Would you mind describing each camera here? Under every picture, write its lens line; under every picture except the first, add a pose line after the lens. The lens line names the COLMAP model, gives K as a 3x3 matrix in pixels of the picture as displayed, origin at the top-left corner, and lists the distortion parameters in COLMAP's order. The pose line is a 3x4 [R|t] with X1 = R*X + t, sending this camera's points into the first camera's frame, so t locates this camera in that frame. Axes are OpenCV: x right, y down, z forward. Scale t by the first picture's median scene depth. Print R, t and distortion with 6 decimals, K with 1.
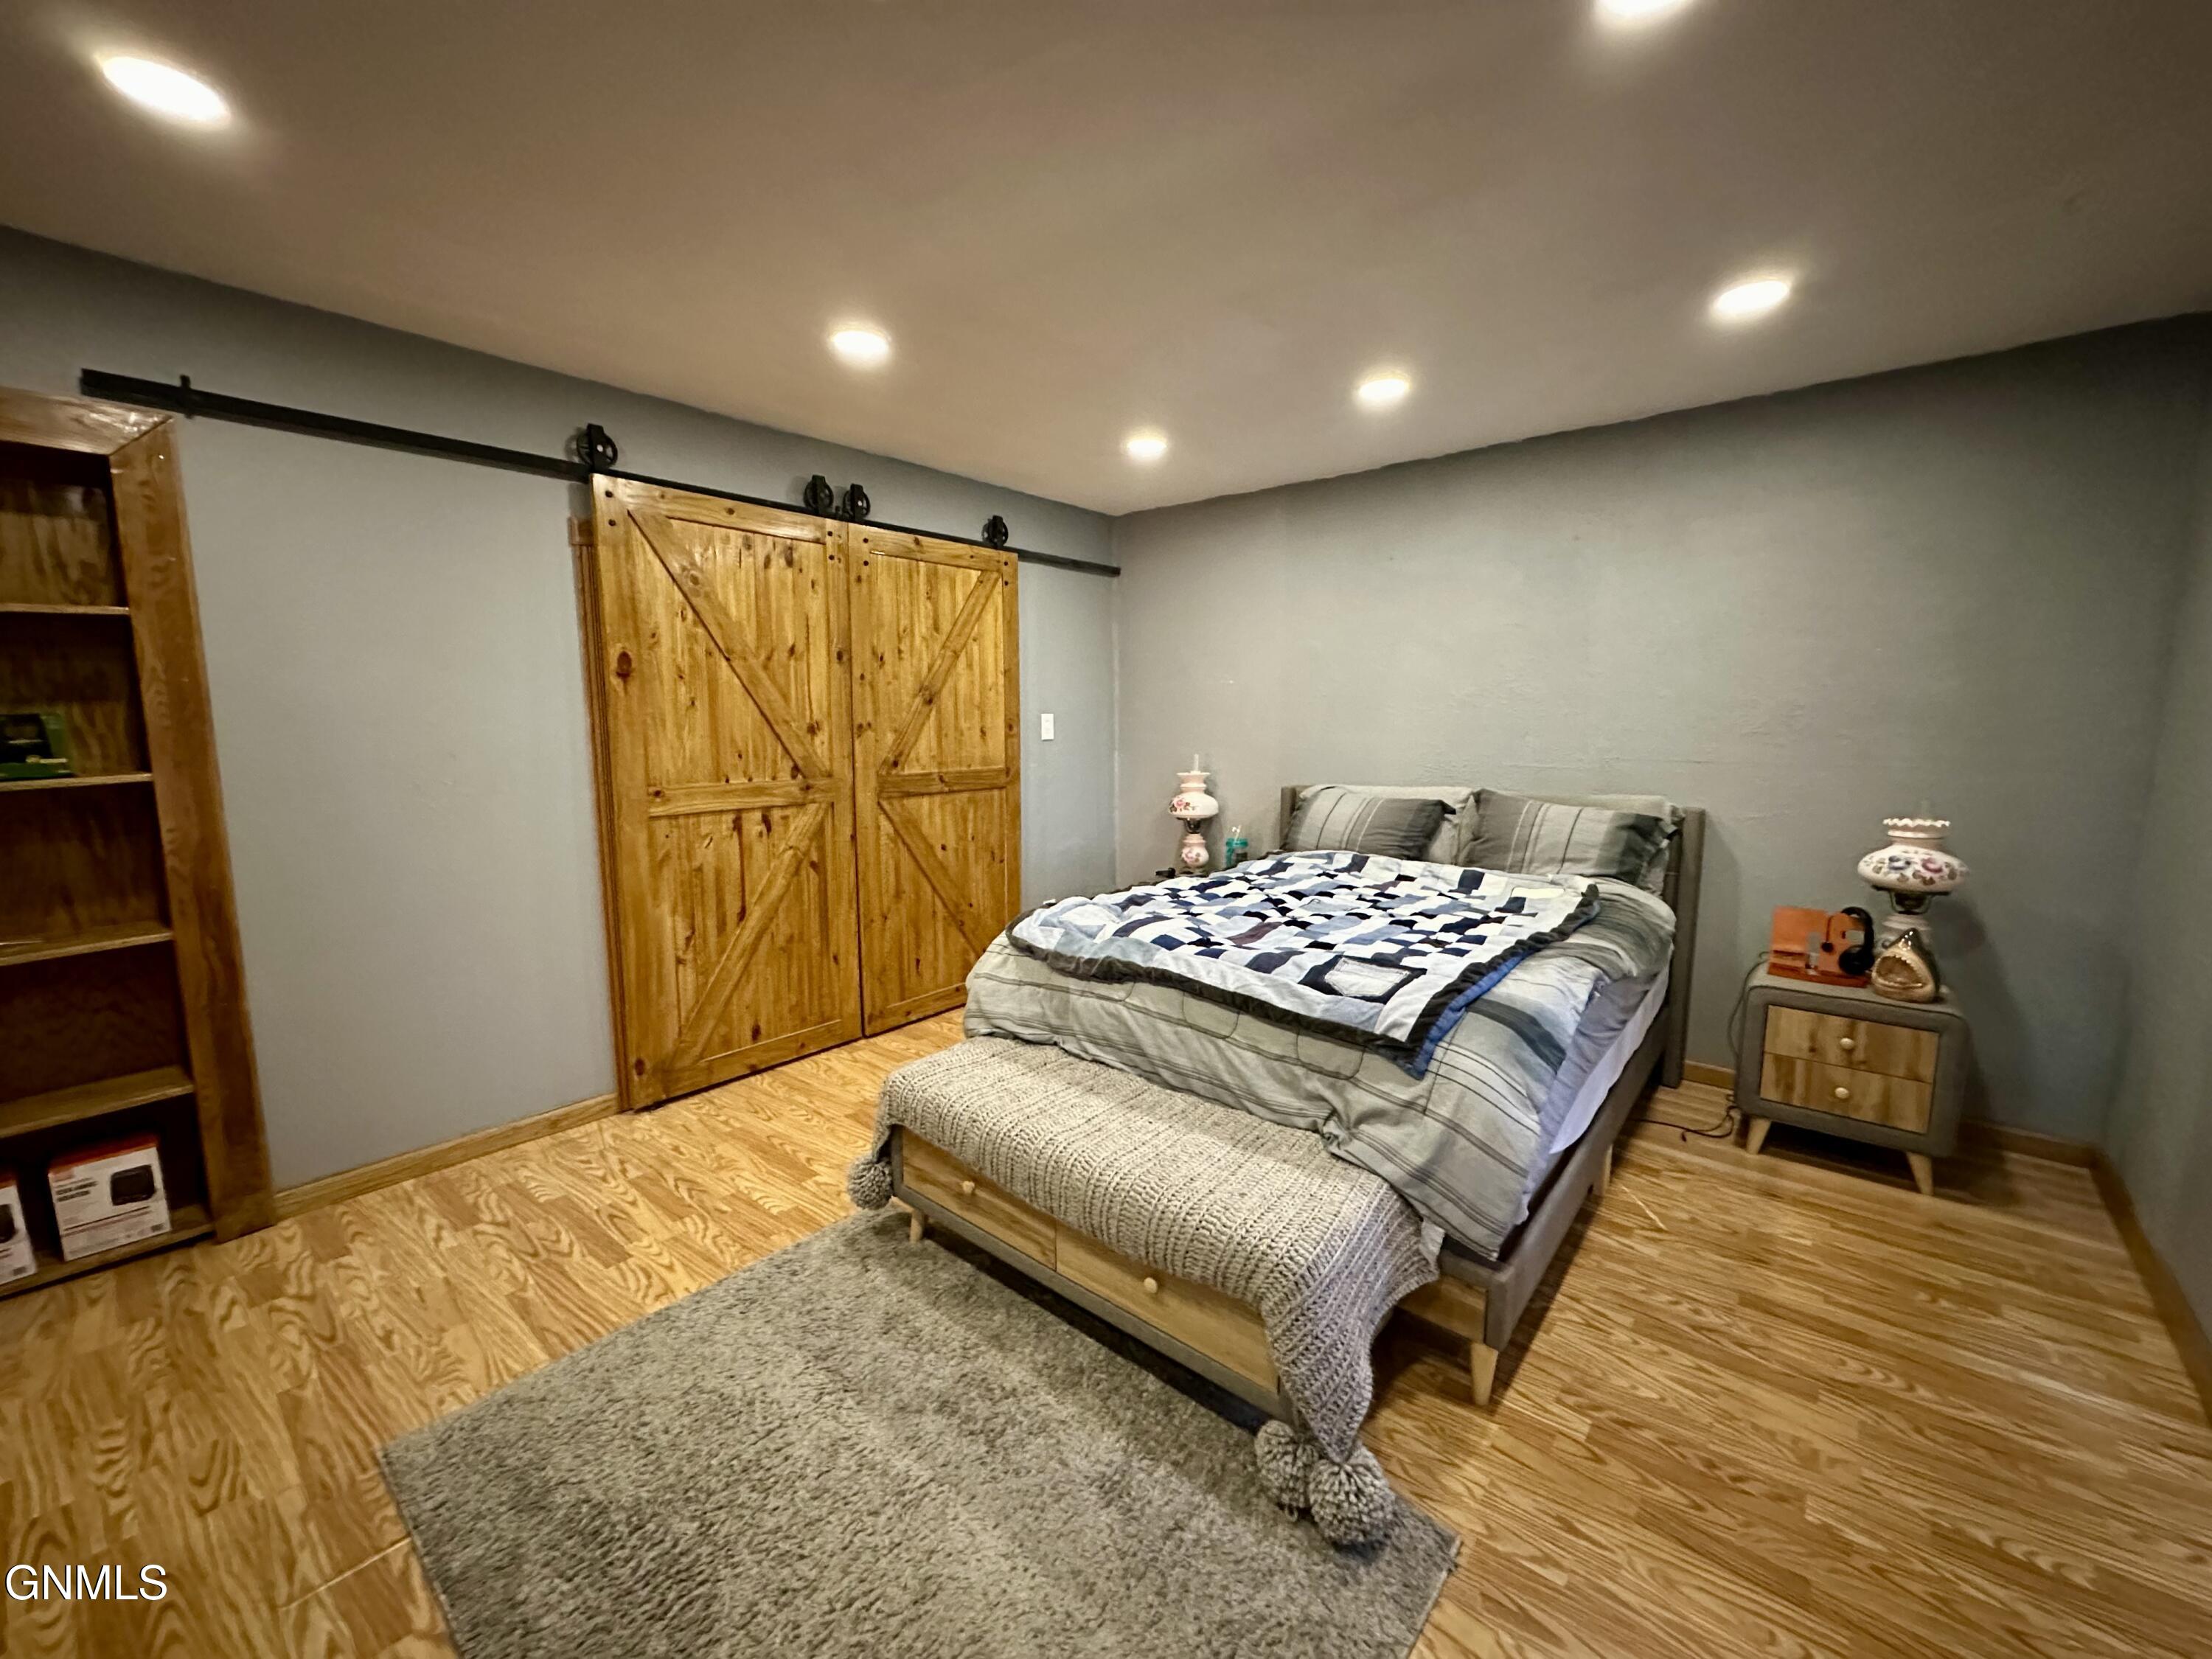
lens RADIAL K [[877.6, 0, 1101.6], [0, 877.6, 823.2], [0, 0, 1]] dist [0.000378, -0.000031]
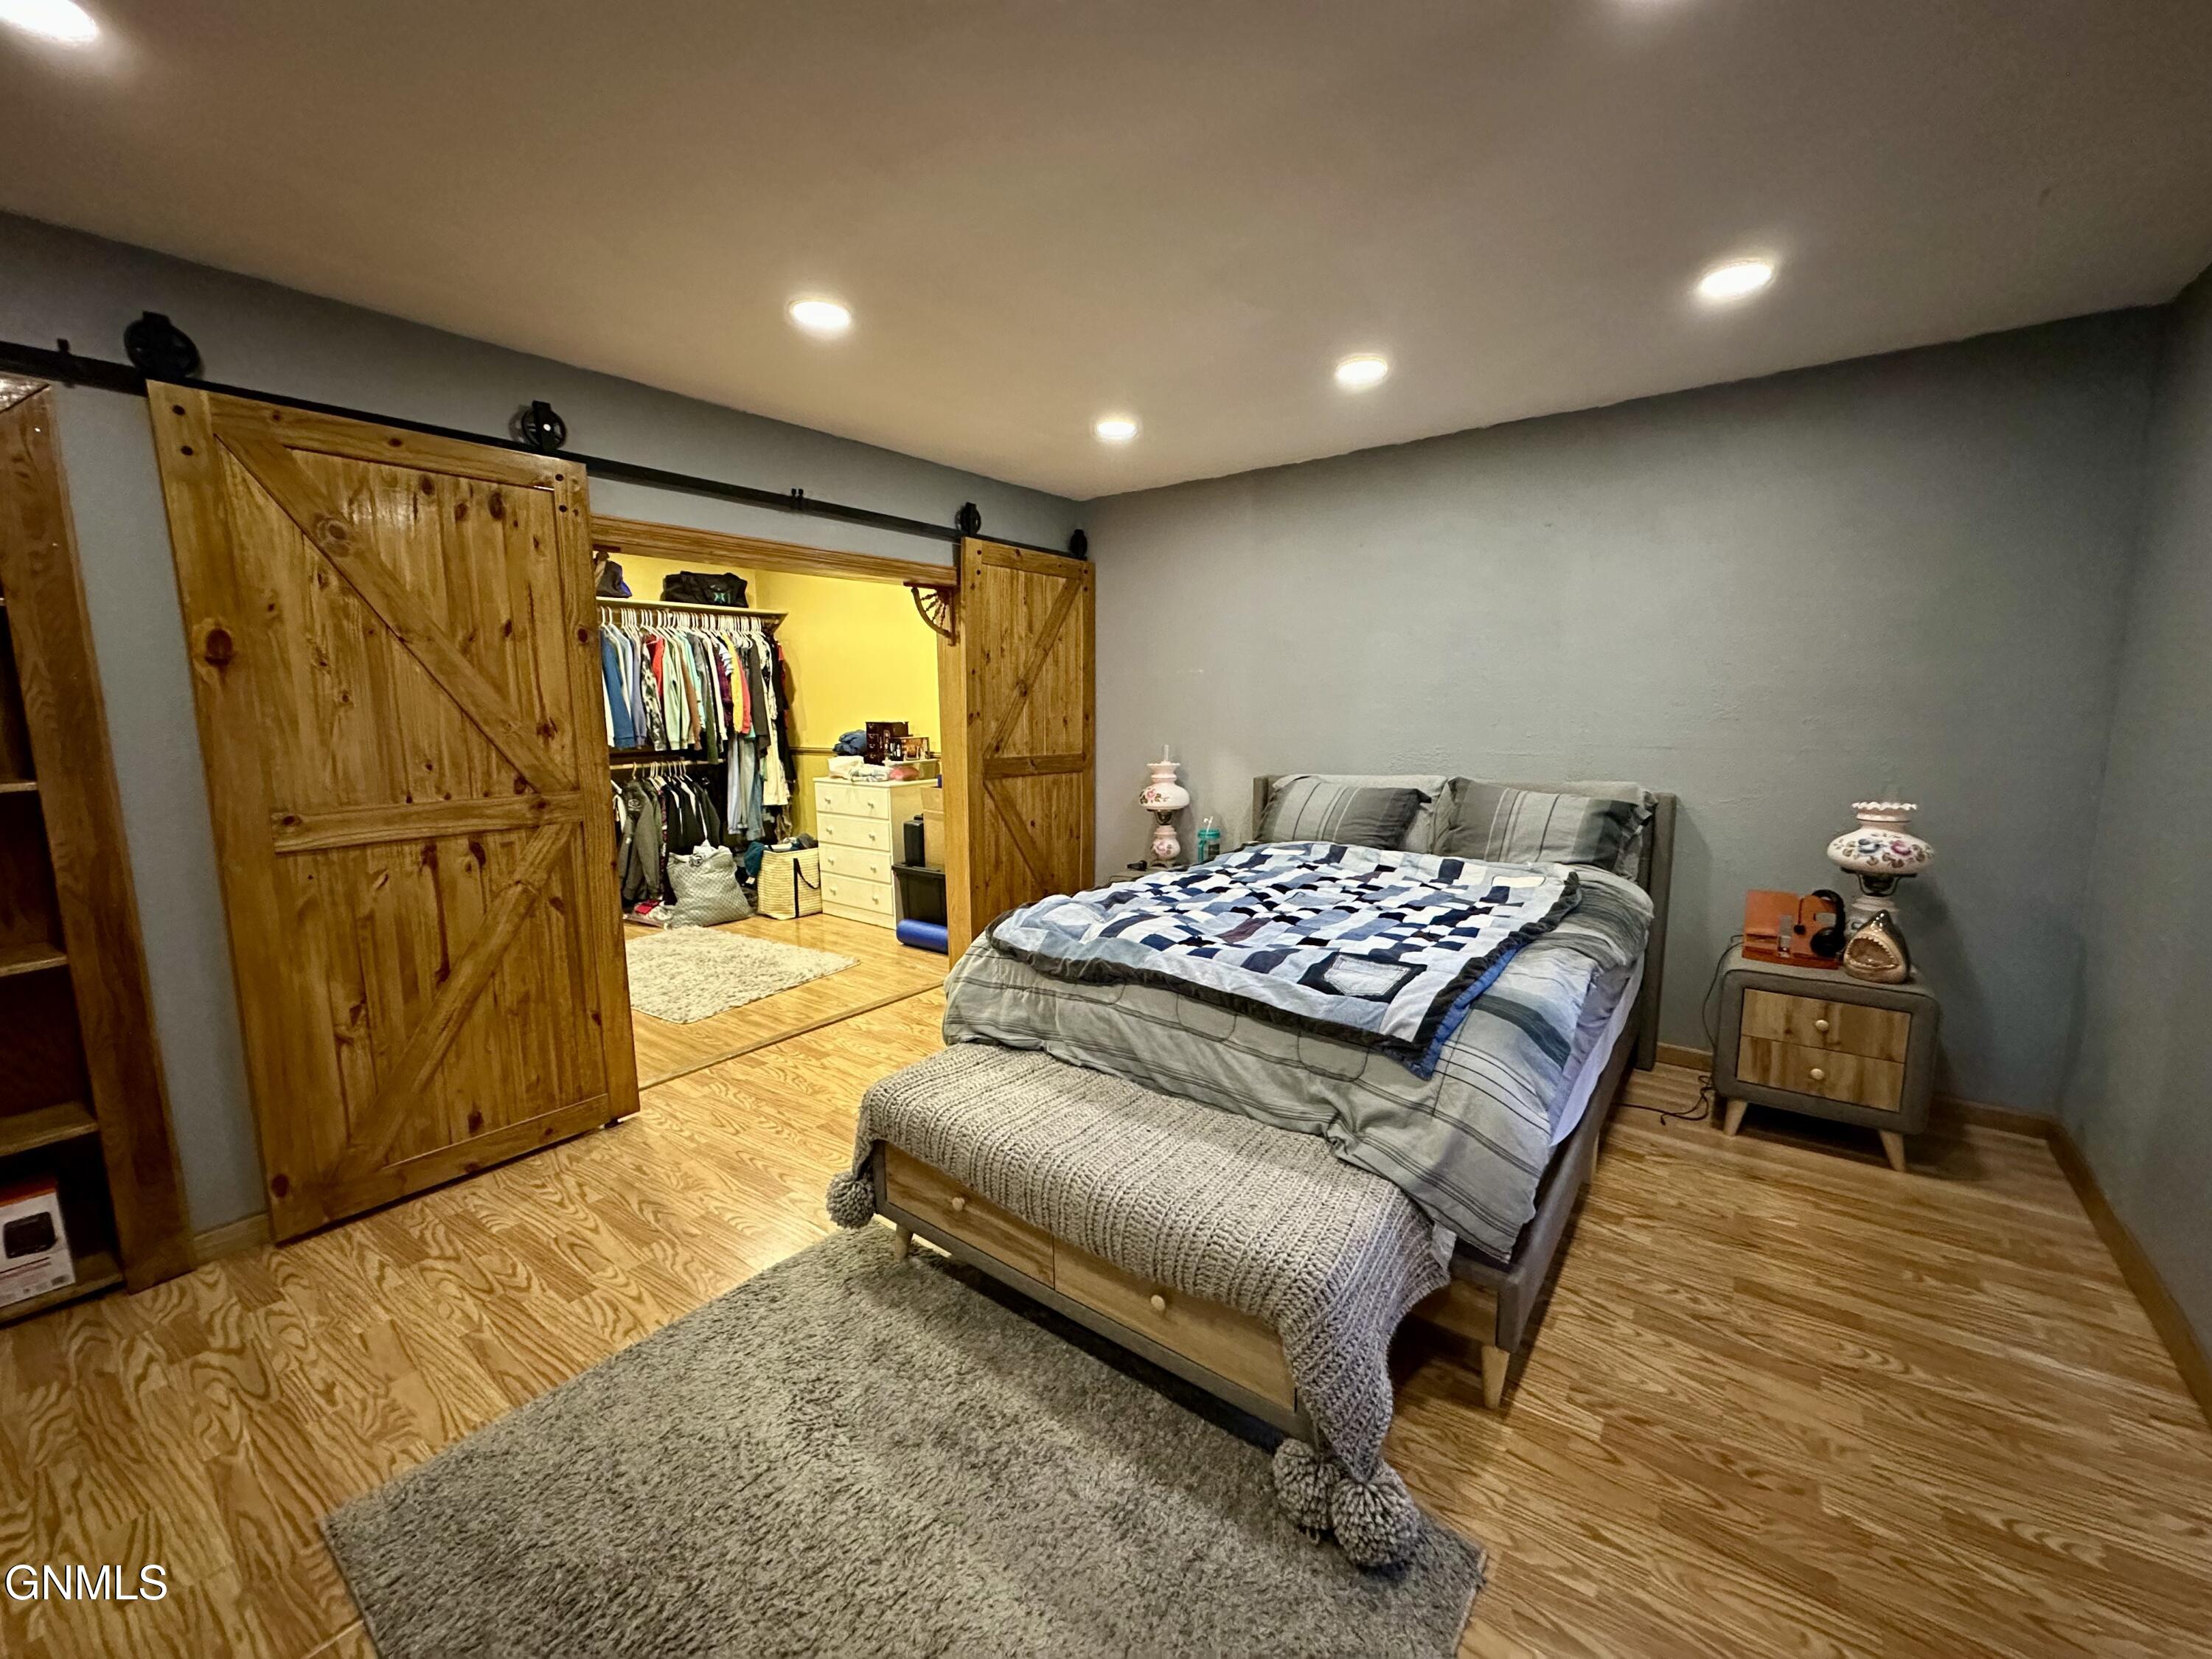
lens RADIAL K [[877.6, 0, 1101.7], [0, 877.6, 824.2], [0, 0, 1]] dist [0.000378, -0.000031]
pose [[0.998469, -0.015945, 0.052965, -0.038834], [0.015202, 0.999781, 0.014404, -0.009887], [-0.053183, -0.013577, 0.998492, 0.041190]]
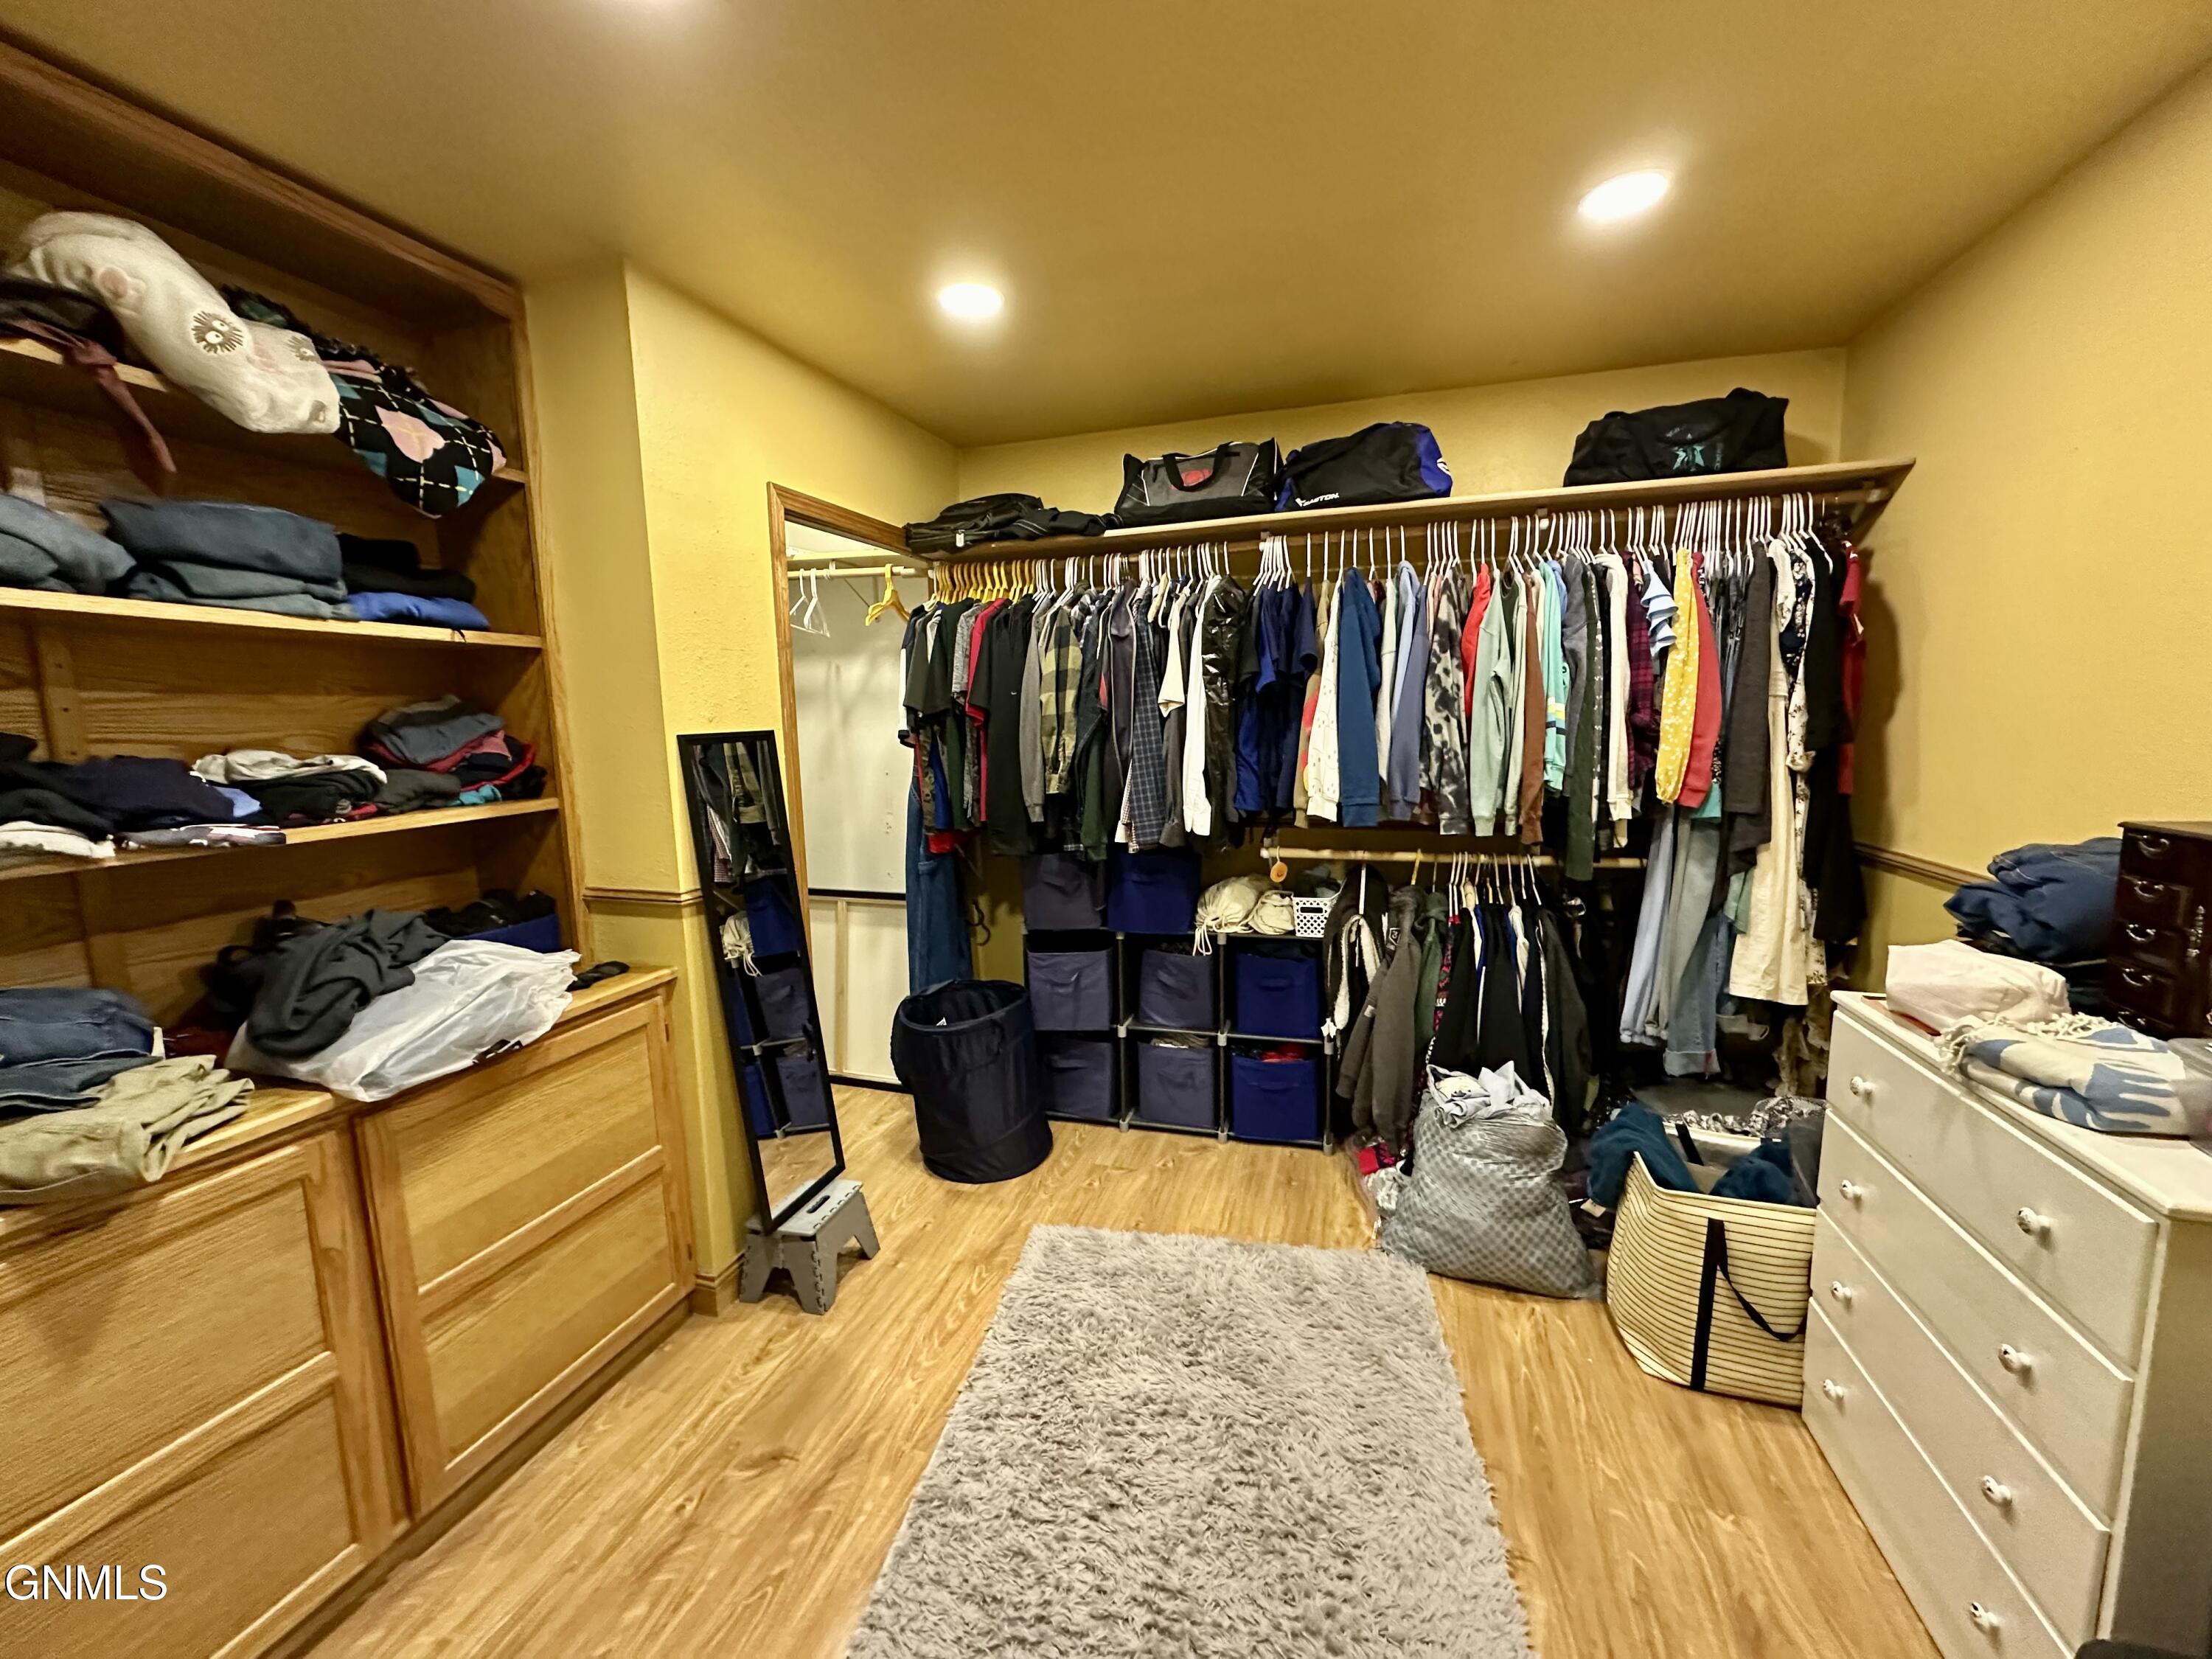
lens RADIAL K [[877.6, 0, 1119.7], [0, 877.6, 827.0], [0, 0, 1]] dist [0.000378, -0.000031]
pose [[0.398316, 0.115572, -0.909938, -0.167757], [-0.094738, 0.991908, 0.084513, -0.130269], [0.912343, 0.052543, 0.406042, 0.852705]]
